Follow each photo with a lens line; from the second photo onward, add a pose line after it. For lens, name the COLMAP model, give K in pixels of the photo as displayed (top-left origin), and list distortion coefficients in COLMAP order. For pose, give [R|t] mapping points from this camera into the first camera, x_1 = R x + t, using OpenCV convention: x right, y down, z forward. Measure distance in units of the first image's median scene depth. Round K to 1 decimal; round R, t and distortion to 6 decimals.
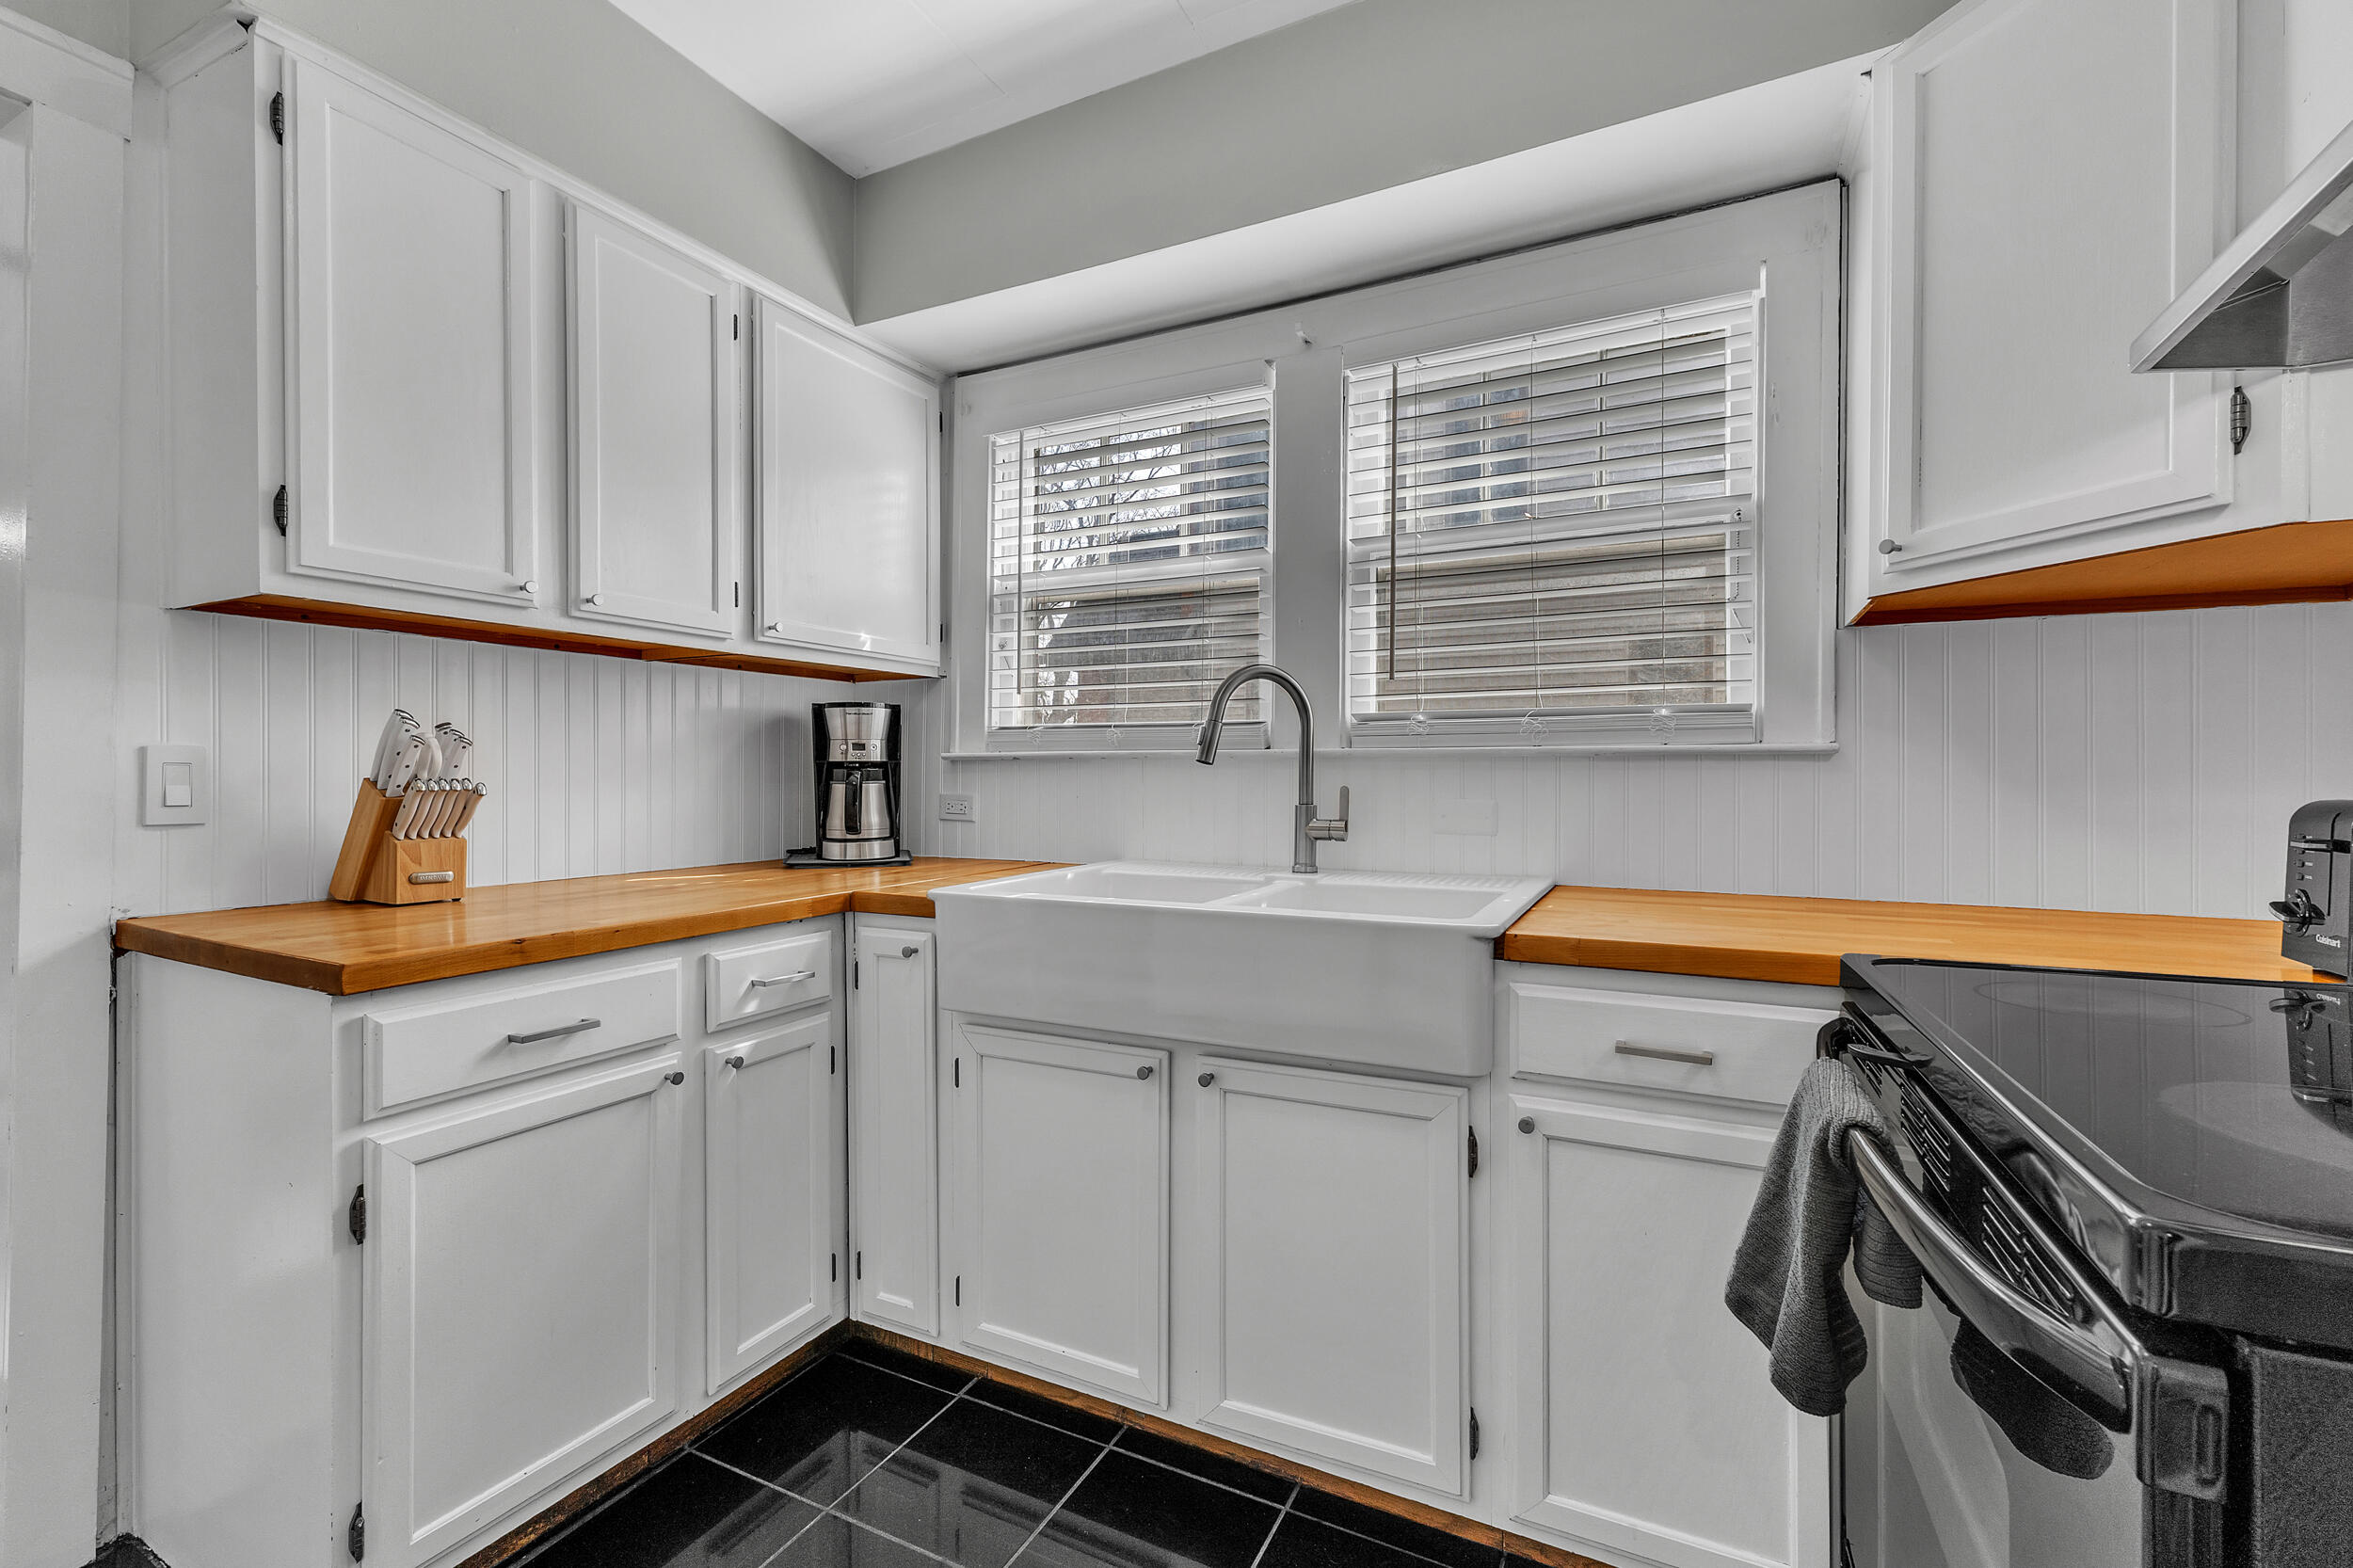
lens RADIAL K [[993.9, 0, 1176.5], [0, 993.9, 784.0], [0, 0, 1]] dist [-0.001118, 0.000583]
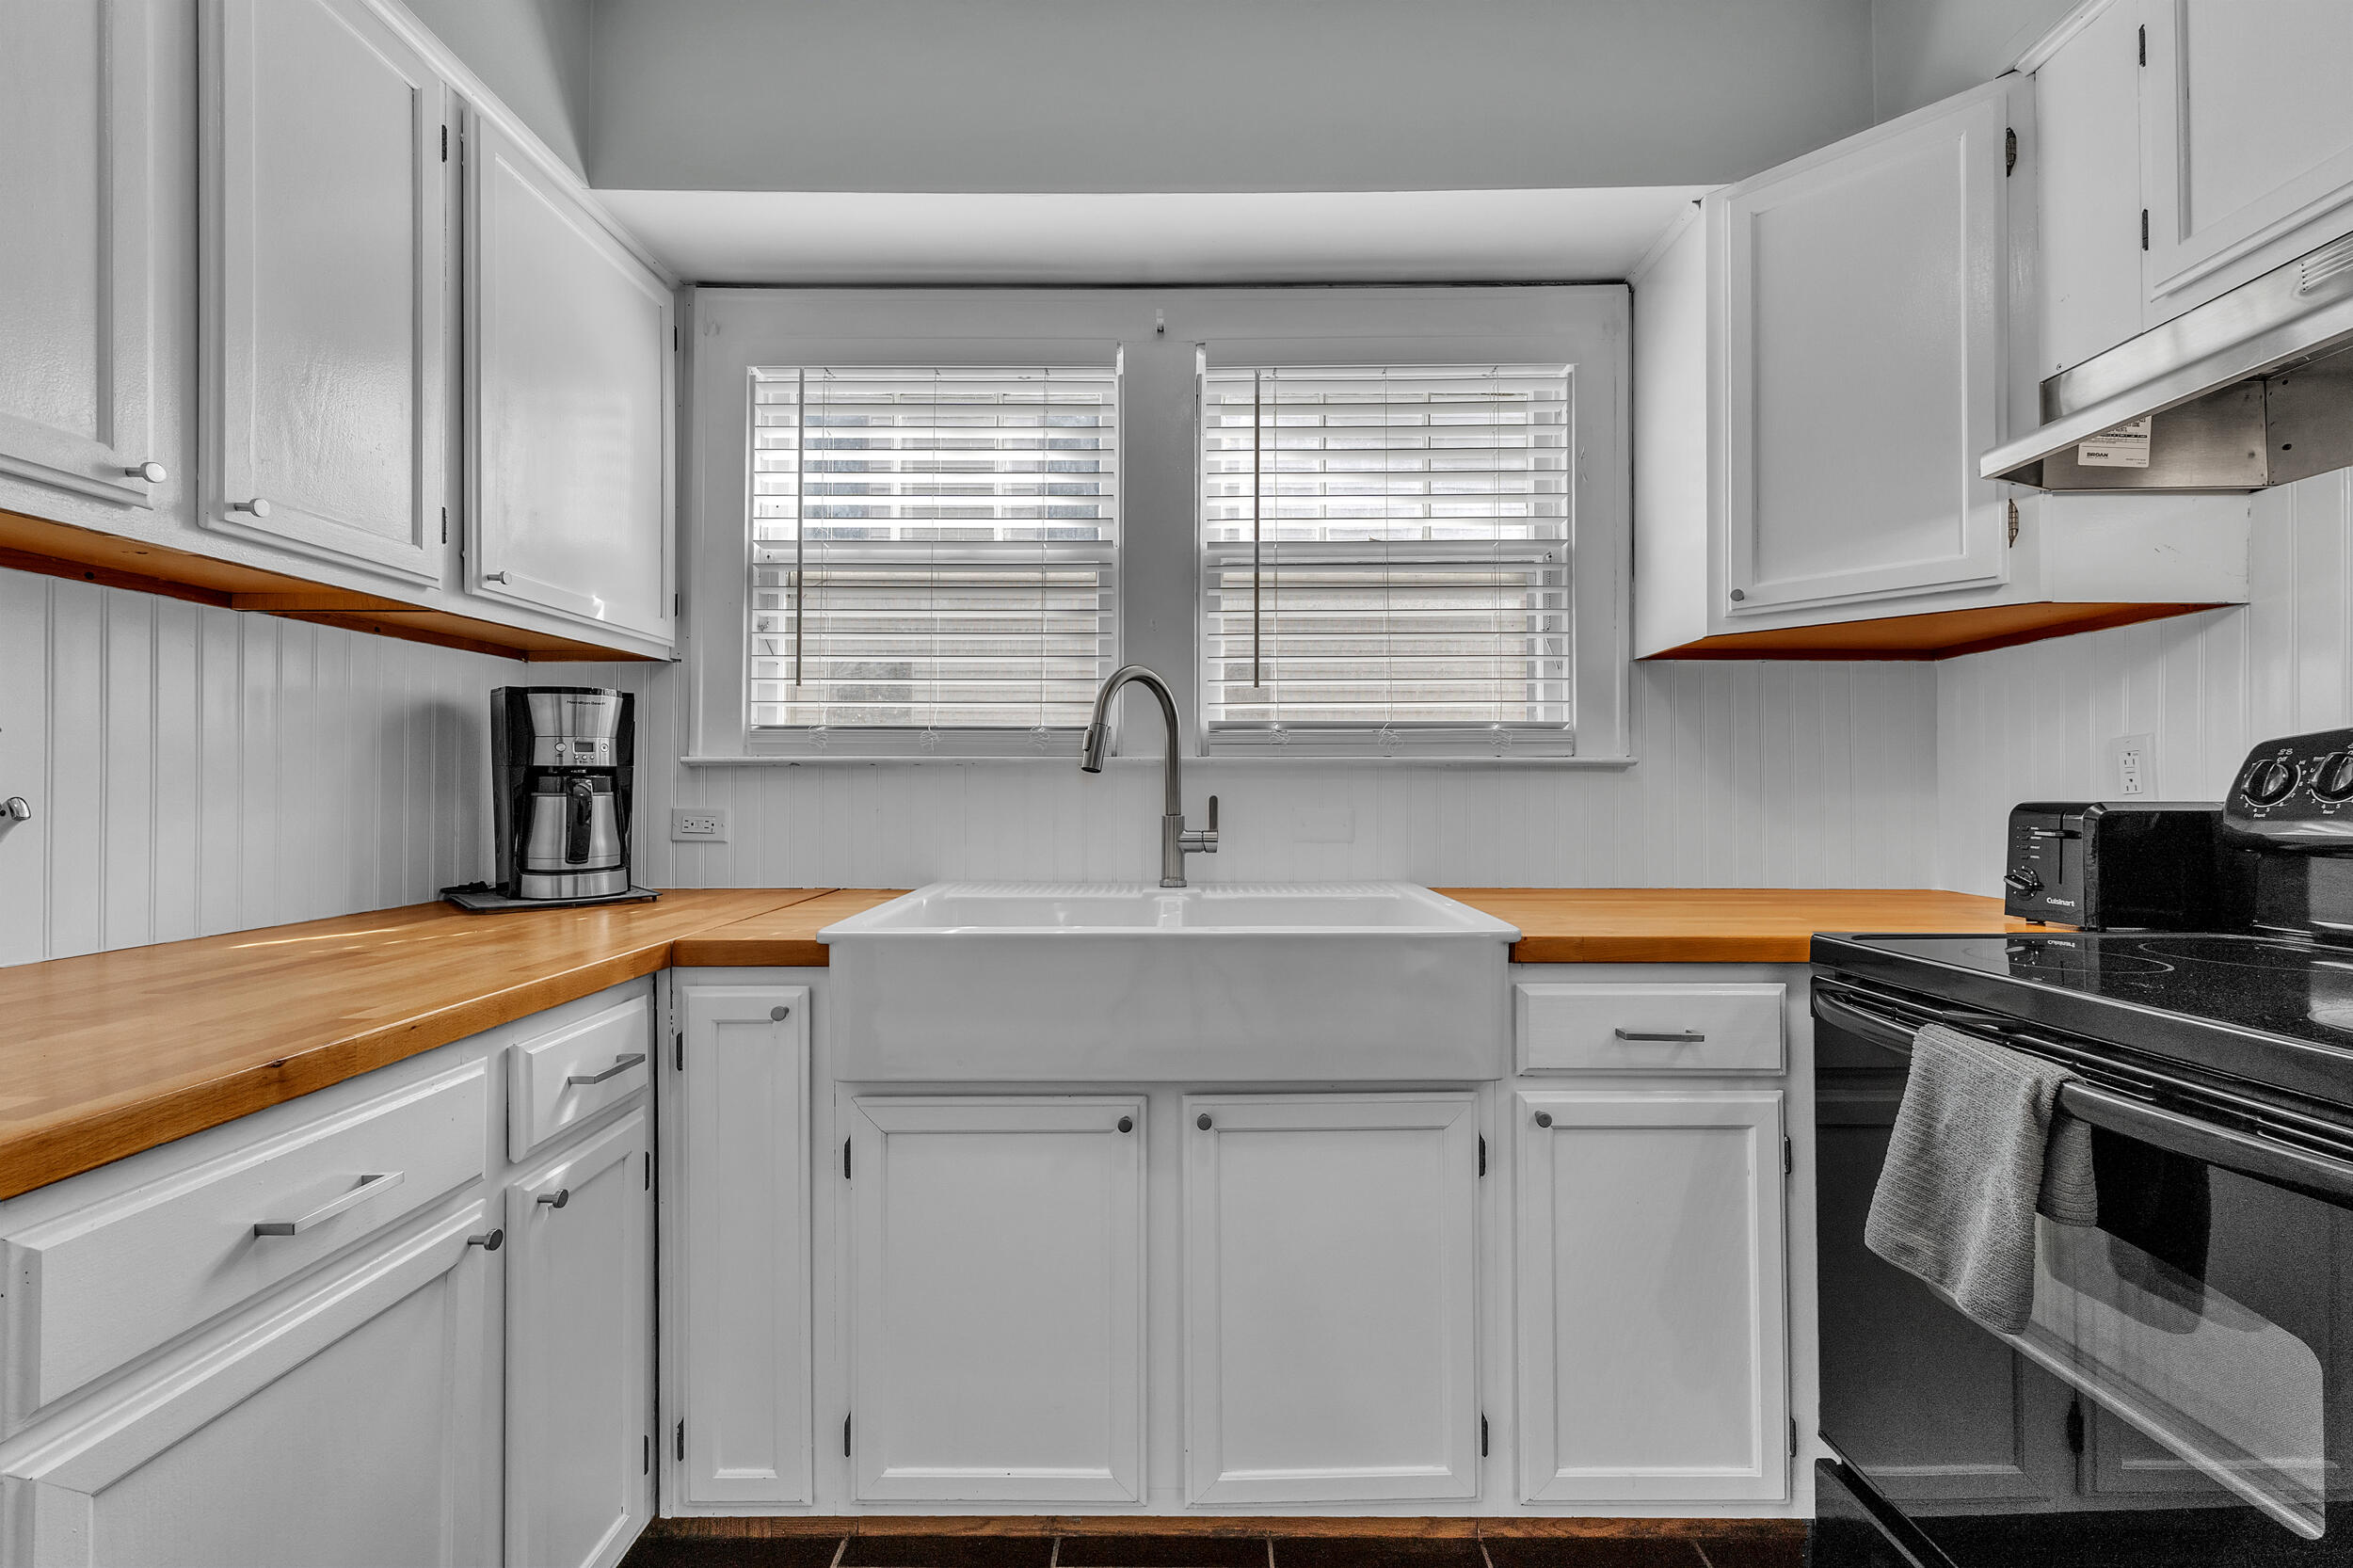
lens RADIAL K [[993.9, 0, 1176.5], [0, 993.9, 784.0], [0, 0, 1]] dist [-0.001118, 0.000583]
pose [[0.896063, 0.000201, 0.443927, -0.292691], [0.004430, 0.999946, -0.009394, -0.000377], [-0.443905, 0.010384, 0.896014, 0.149271]]
